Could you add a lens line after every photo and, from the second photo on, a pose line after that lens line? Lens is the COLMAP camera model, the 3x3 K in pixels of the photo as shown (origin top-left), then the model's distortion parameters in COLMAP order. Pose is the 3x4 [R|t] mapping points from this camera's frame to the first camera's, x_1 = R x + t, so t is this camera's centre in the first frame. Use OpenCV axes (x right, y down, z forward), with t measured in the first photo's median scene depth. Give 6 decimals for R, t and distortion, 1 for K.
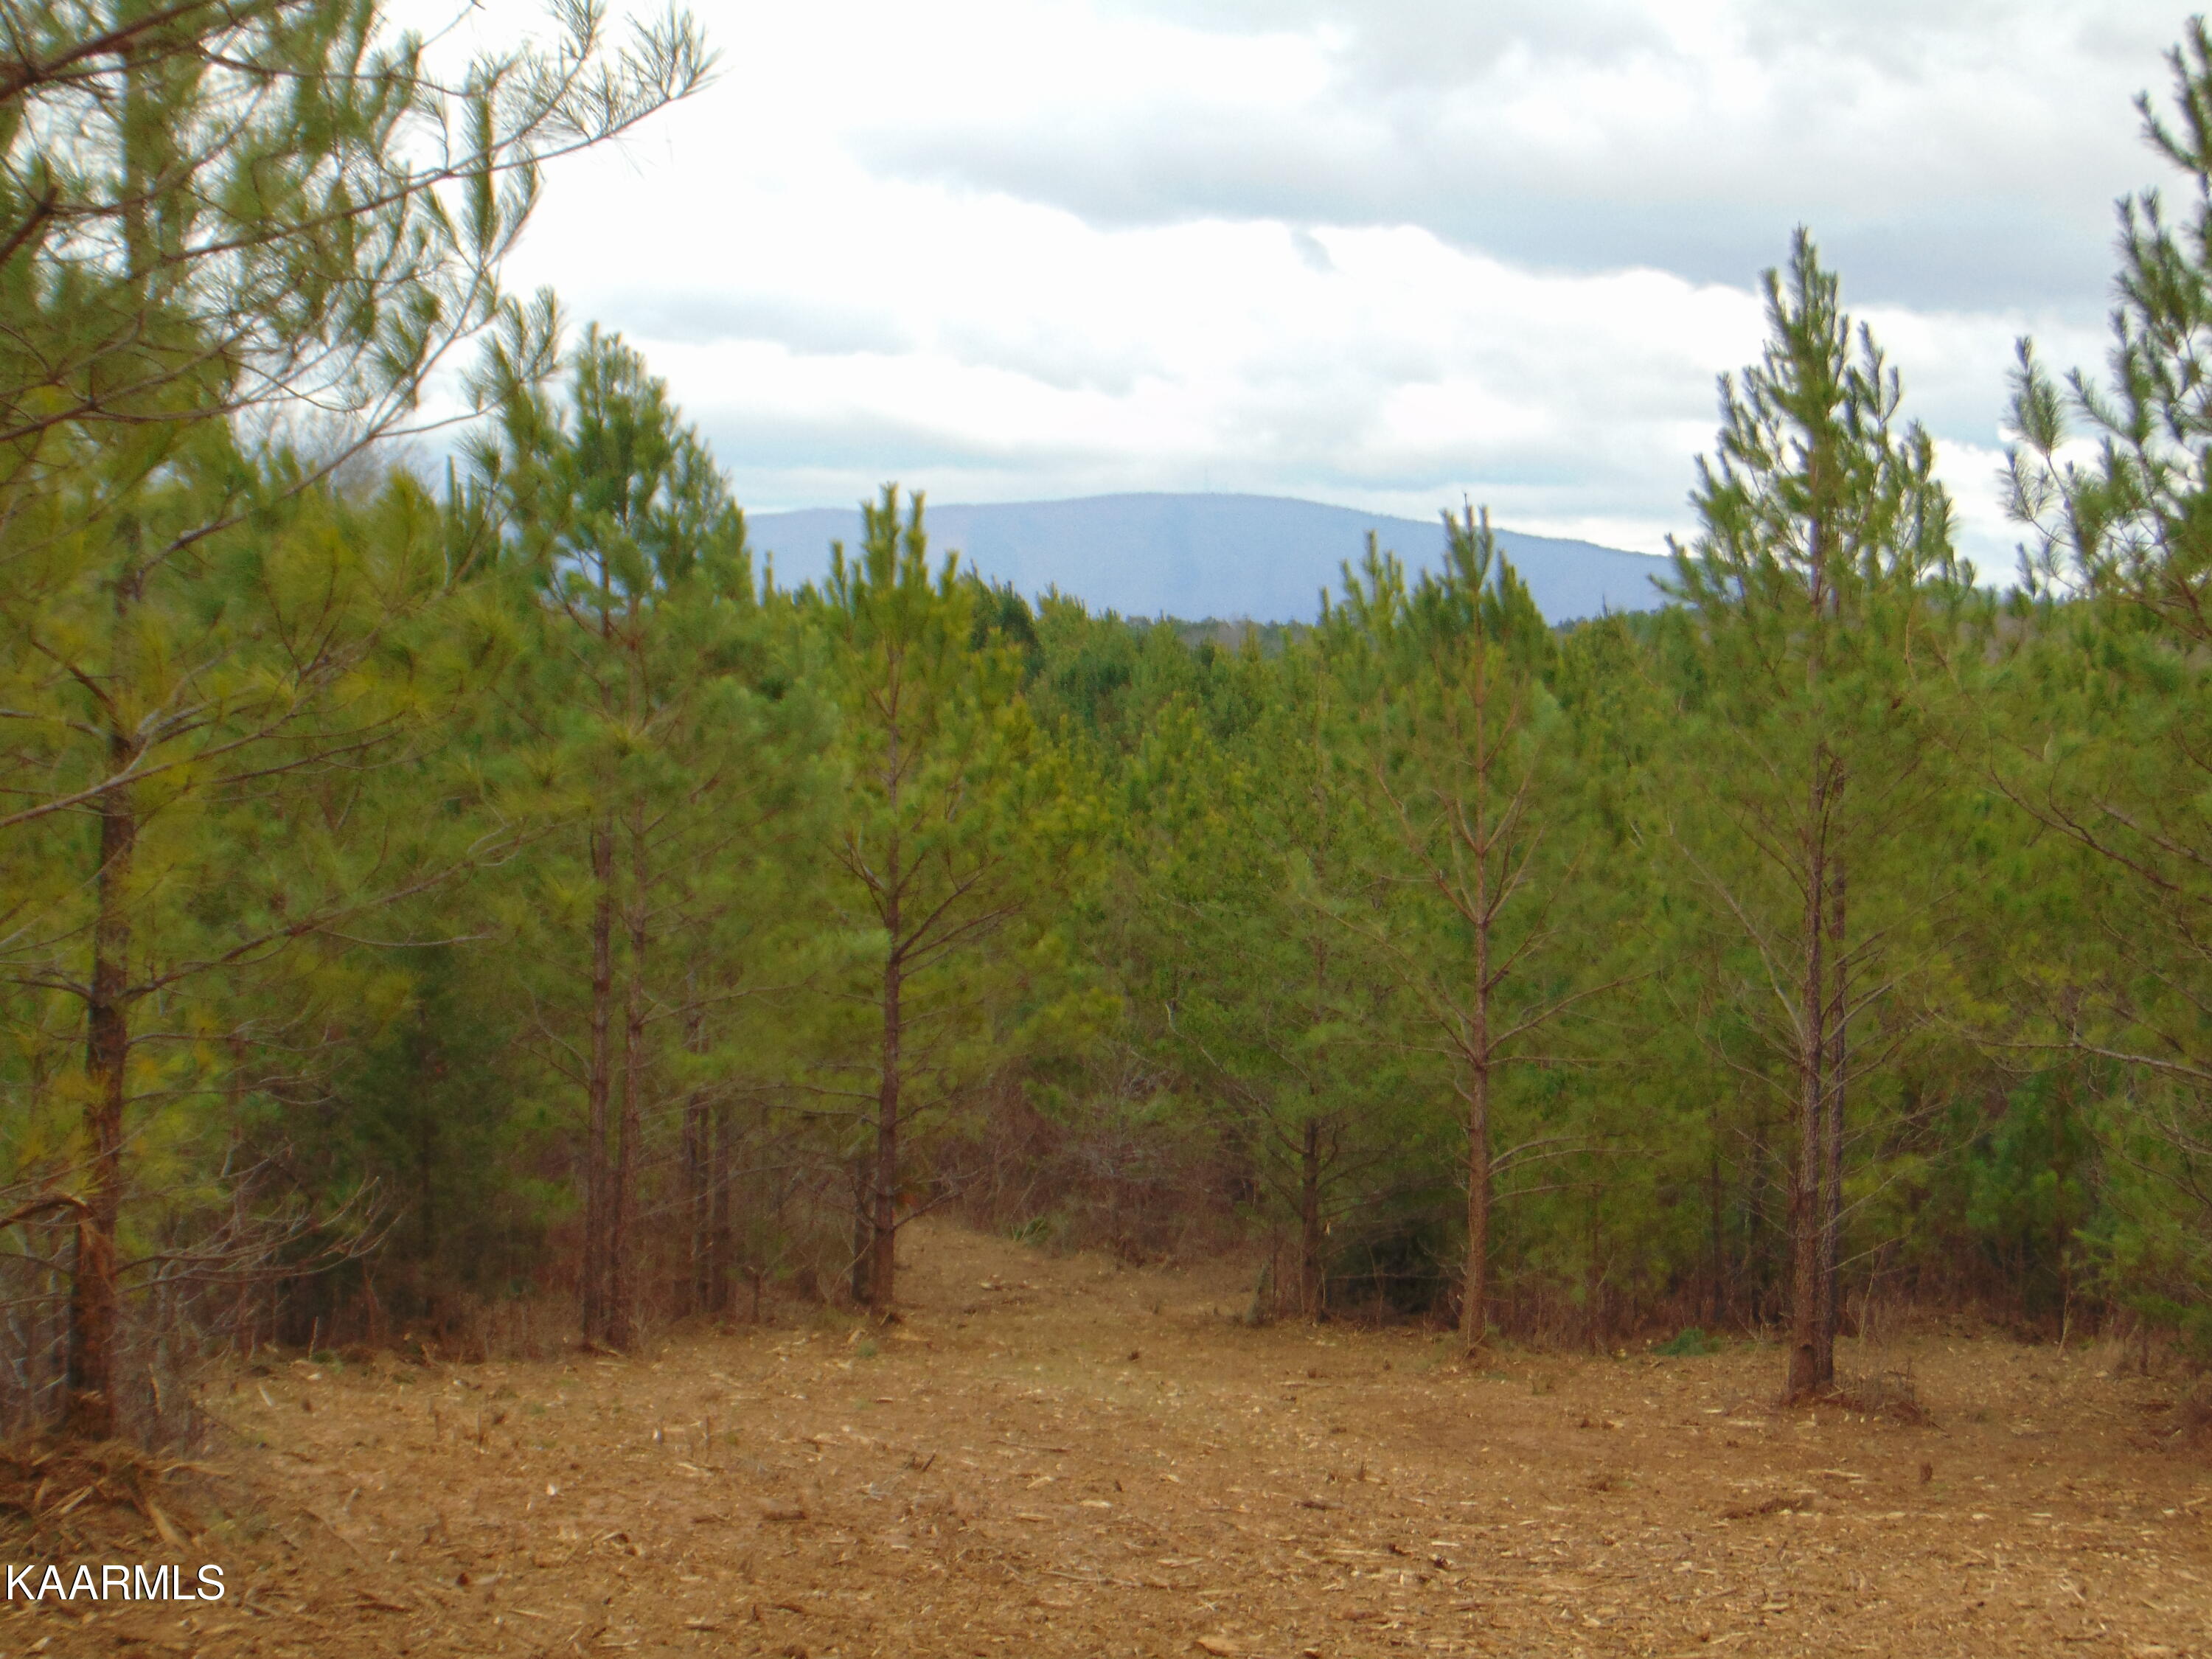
lens RADIAL K [[4570.1, 0, 1107.0], [0, 4570.1, 830.4], [0, 0, 1]] dist [-0.077761, 0.000000]
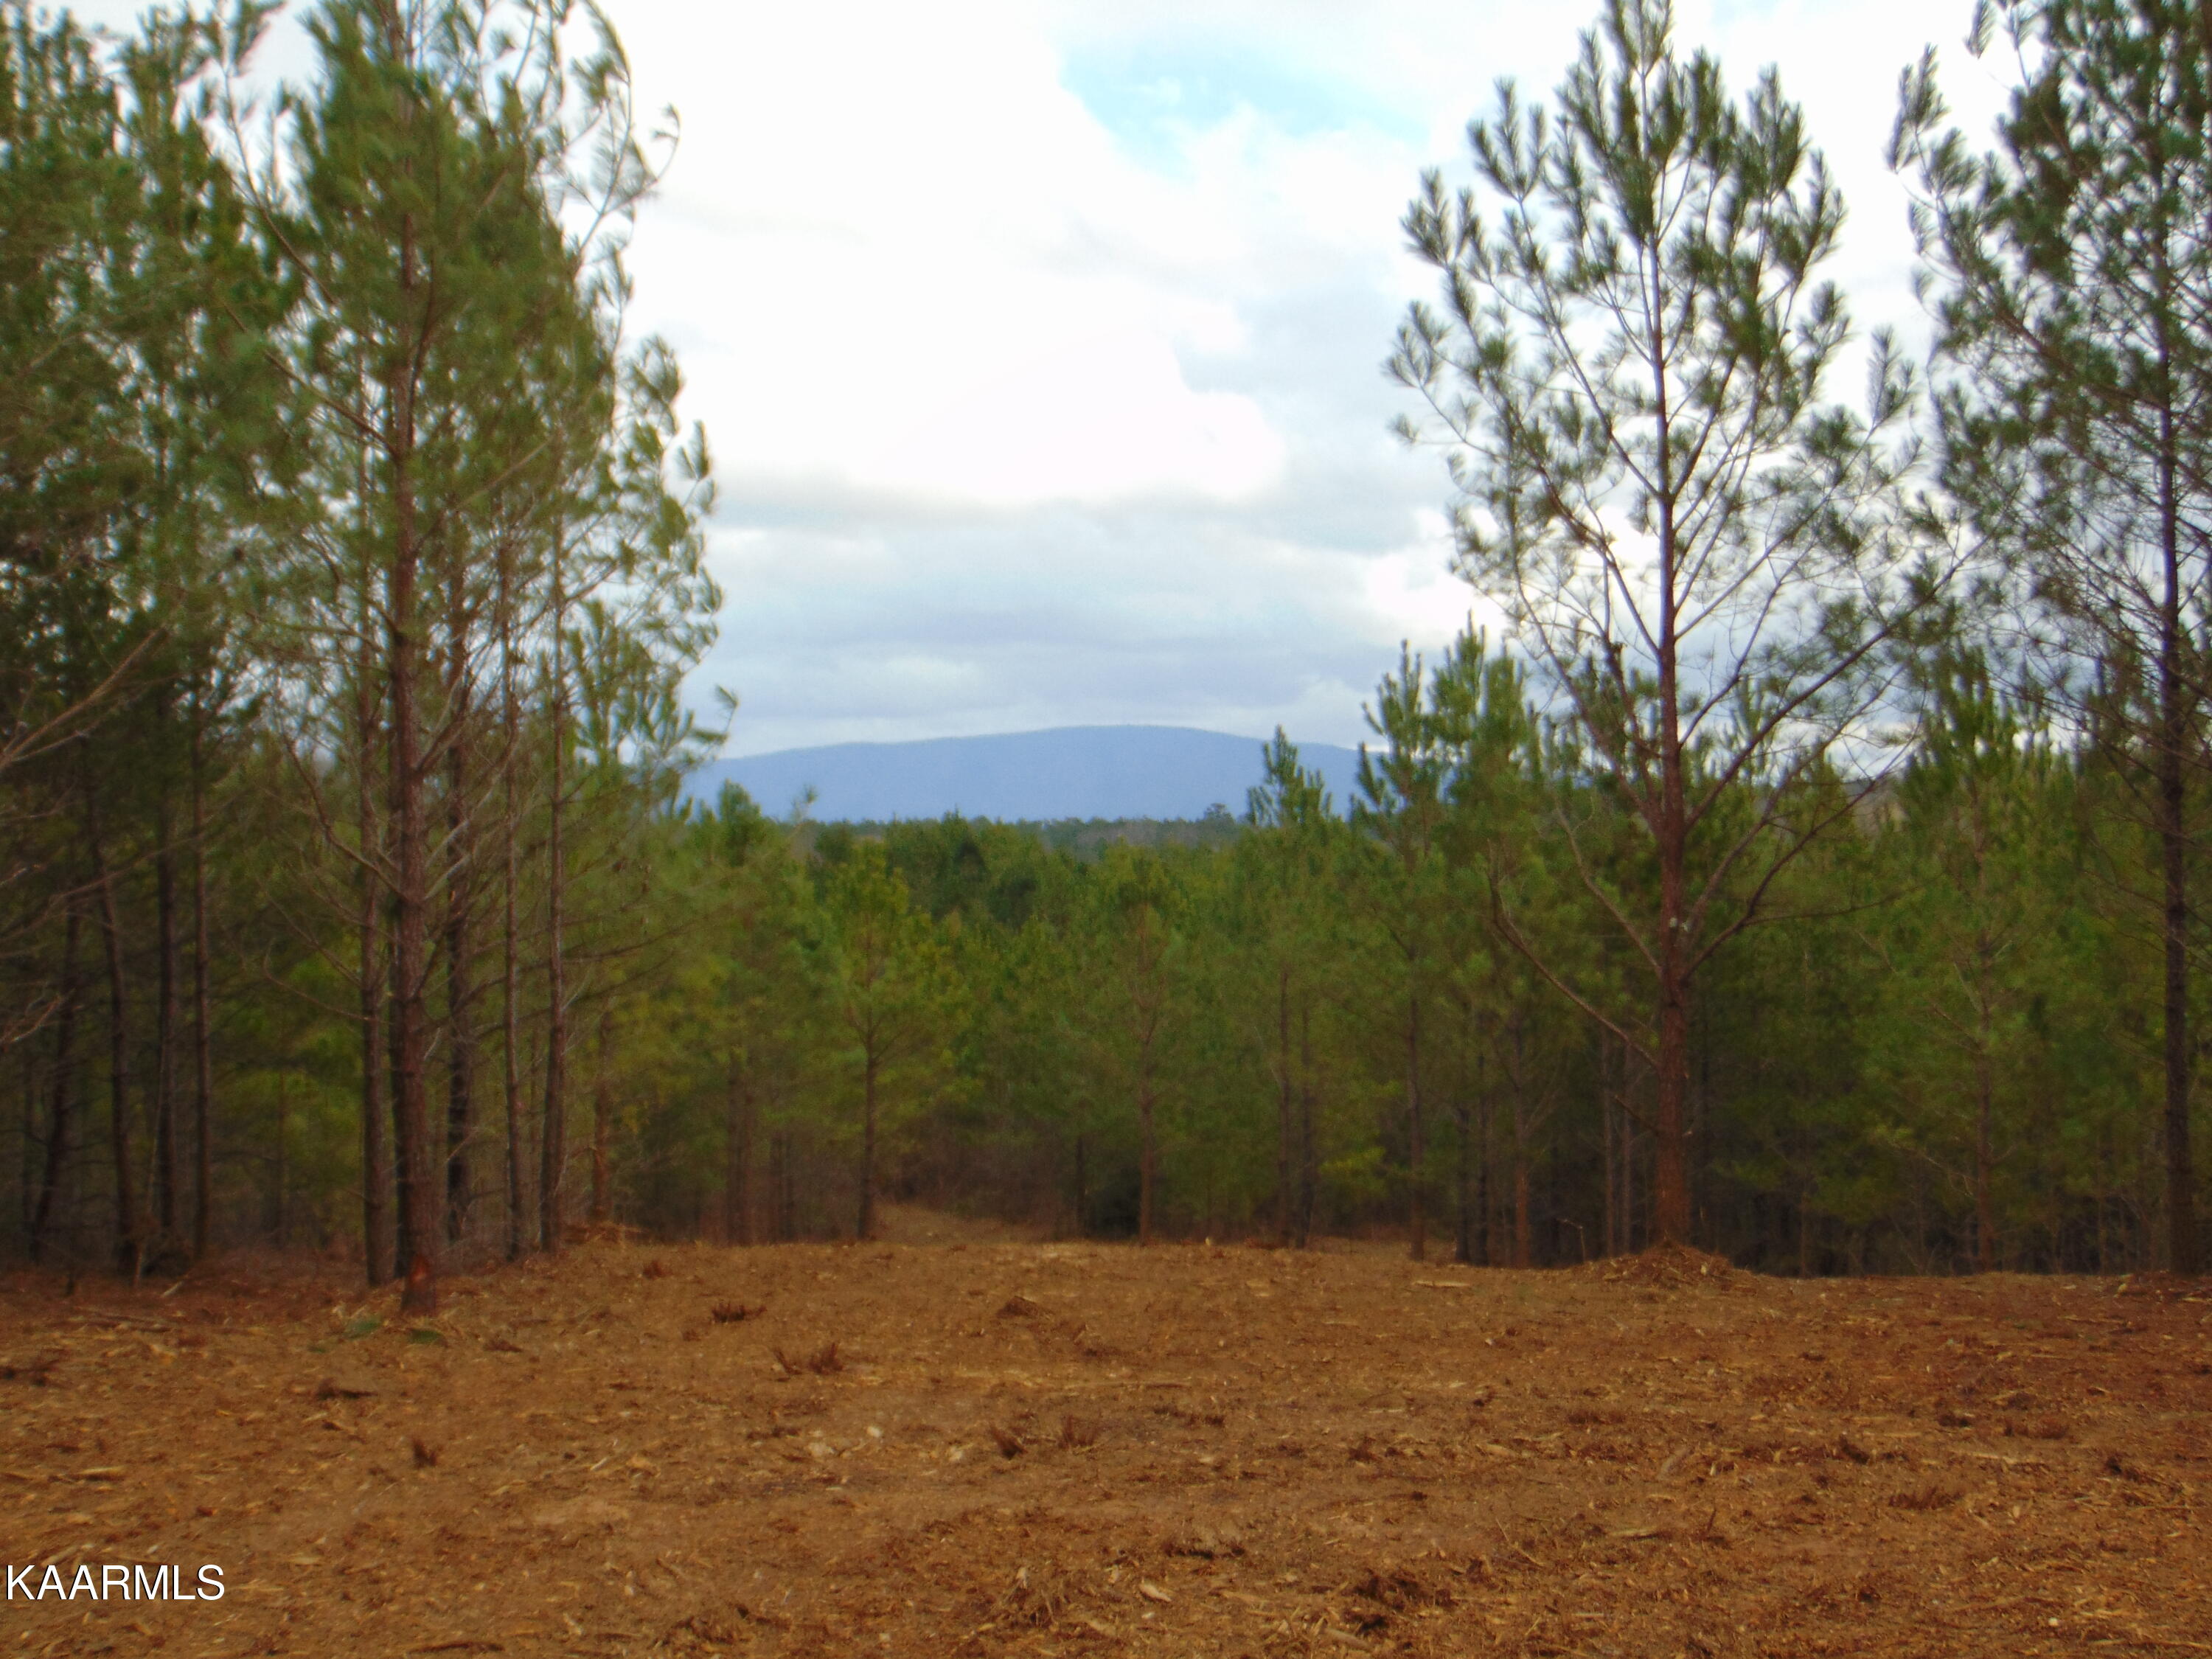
lens RADIAL K [[3257.9, 0, 1100.7], [0, 3257.9, 833.0], [0, 0, 1]] dist [0.152056, 0.000000]
pose [[0.999720, -0.018230, 0.015072, 0.038617], [0.018858, 0.998912, -0.042653, -0.012718], [-0.014278, 0.042925, 0.998976, -0.508475]]
